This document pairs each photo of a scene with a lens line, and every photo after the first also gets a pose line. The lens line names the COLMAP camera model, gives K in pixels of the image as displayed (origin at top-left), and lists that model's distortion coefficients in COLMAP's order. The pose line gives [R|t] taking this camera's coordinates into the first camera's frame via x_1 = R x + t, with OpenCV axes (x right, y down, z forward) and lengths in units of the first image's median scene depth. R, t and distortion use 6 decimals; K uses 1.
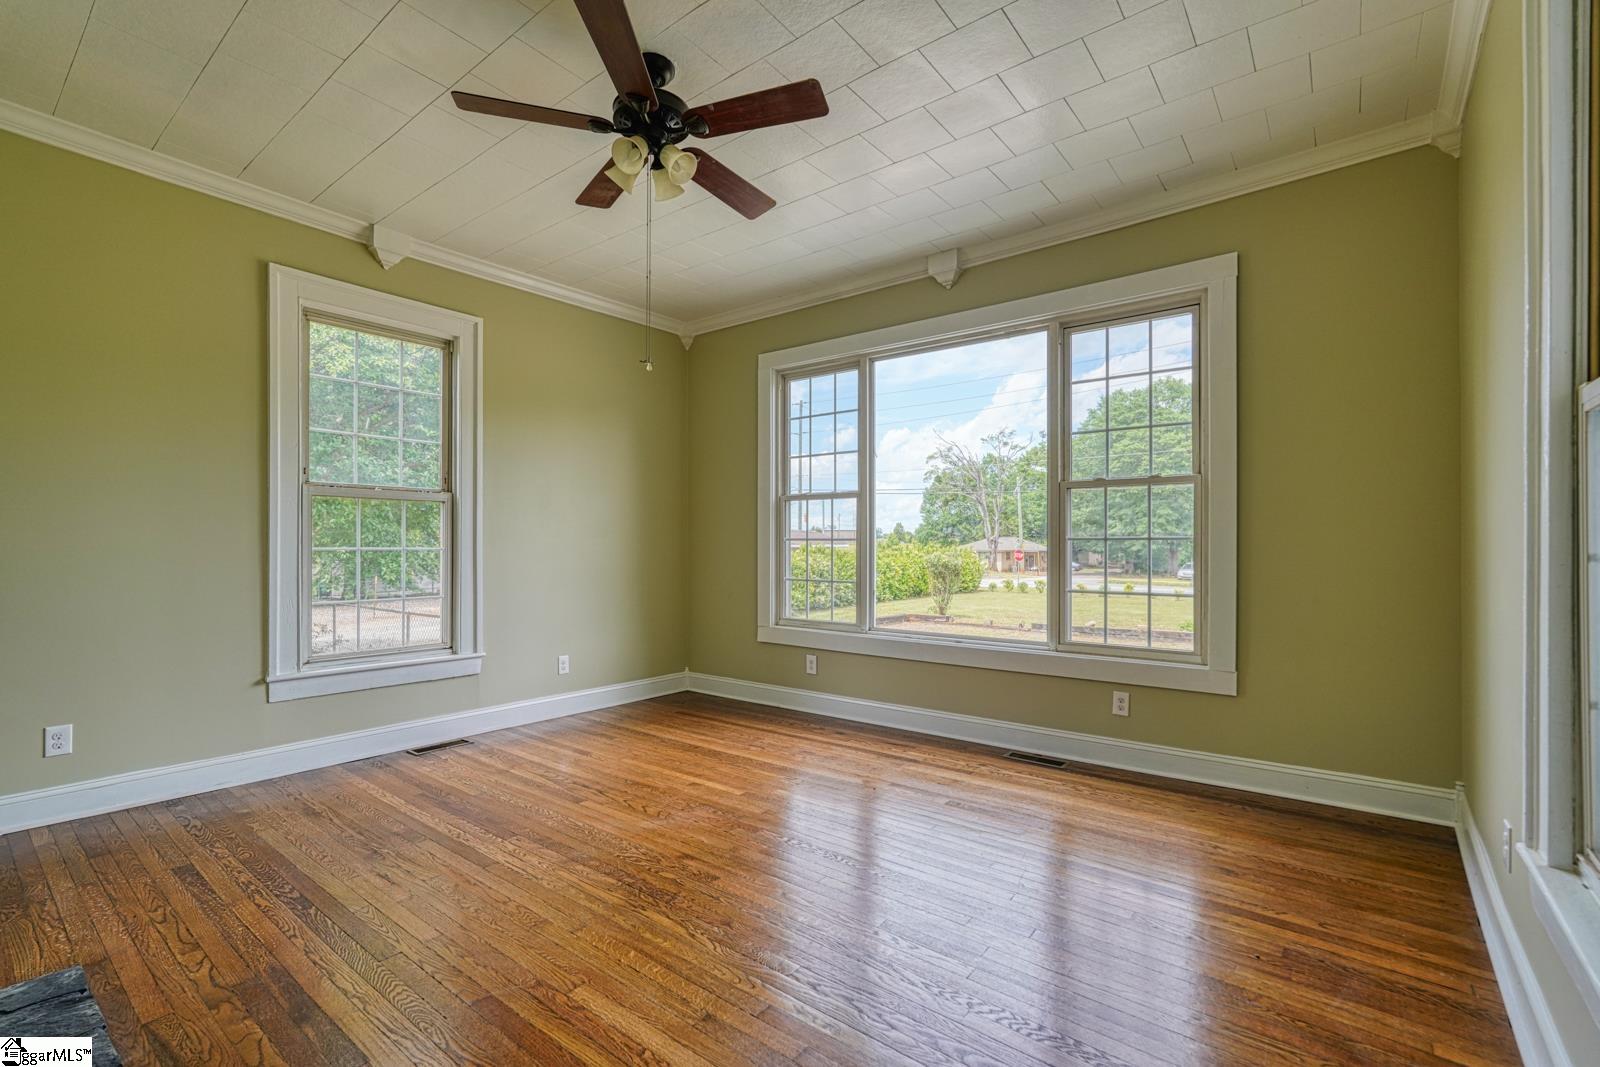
lens RADIAL K [[703.7, 0, 794.9], [0, 703.7, 535.1], [0, 0, 1]] dist [-0.021751, 0.010627]
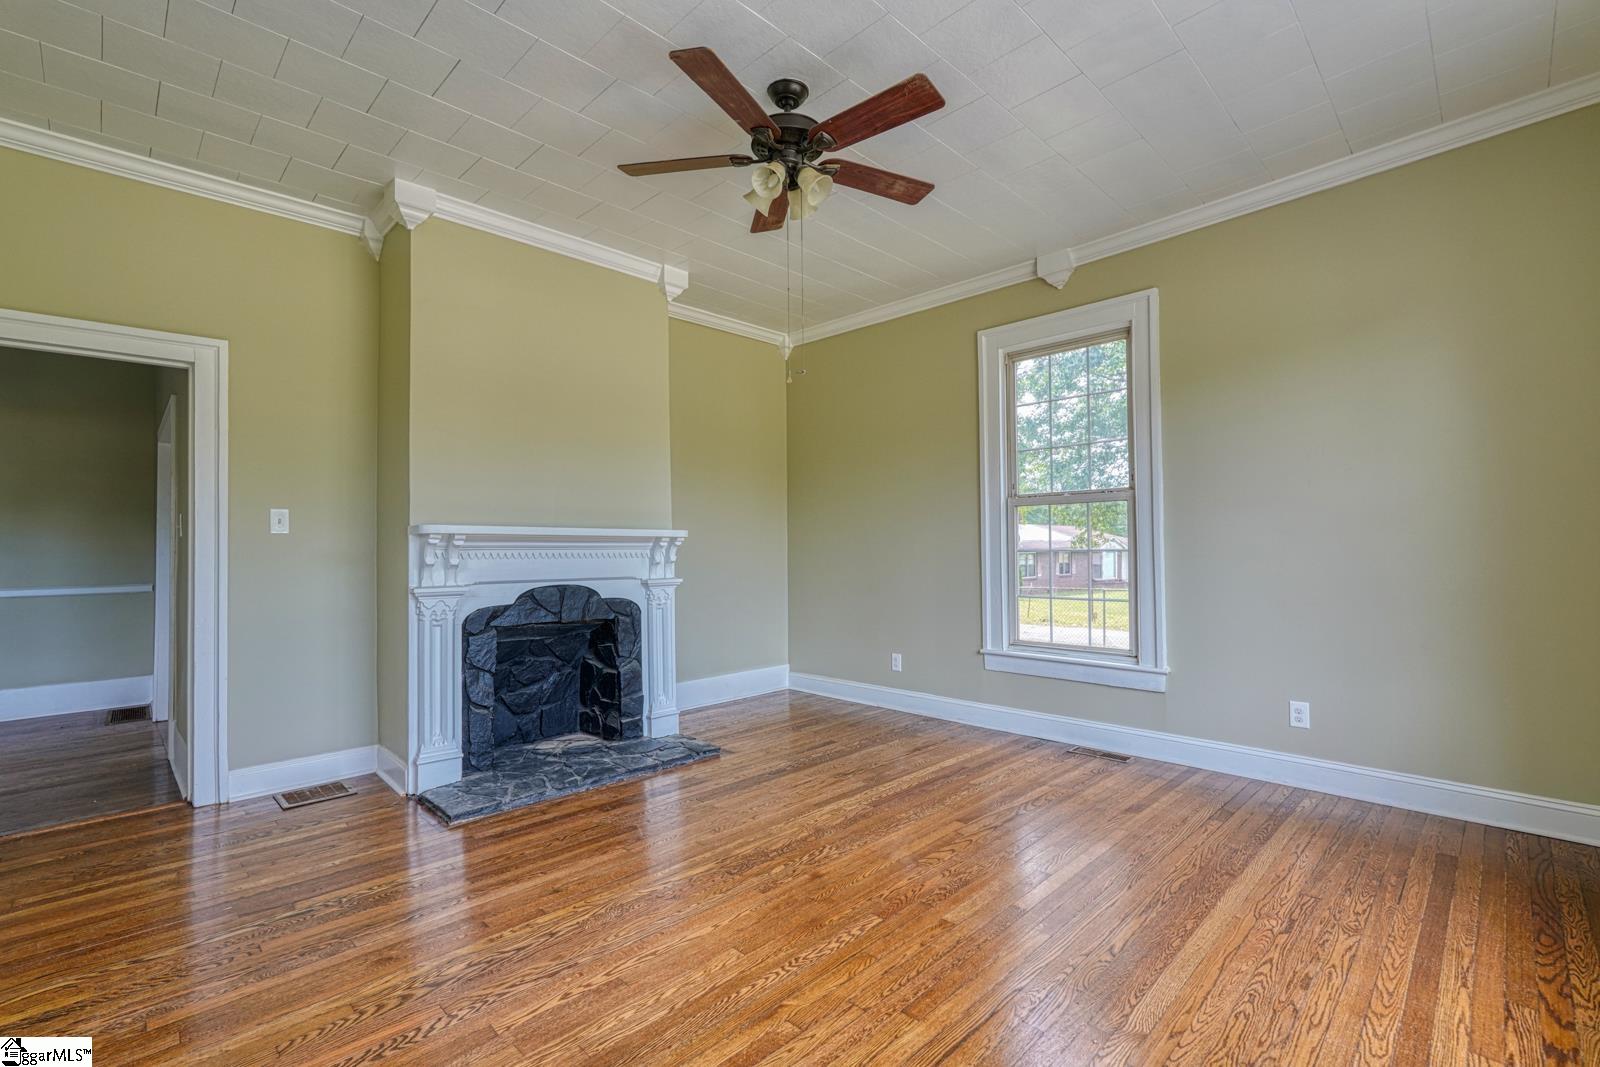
lens RADIAL K [[703.7, 0, 794.9], [0, 703.7, 535.1], [0, 0, 1]] dist [-0.021751, 0.010627]
pose [[-0.120588, -0.019431, -0.992512, 0.595861], [0.026382, 0.999393, -0.022771, 0.010168], [0.992352, -0.028931, -0.120002, 0.810227]]
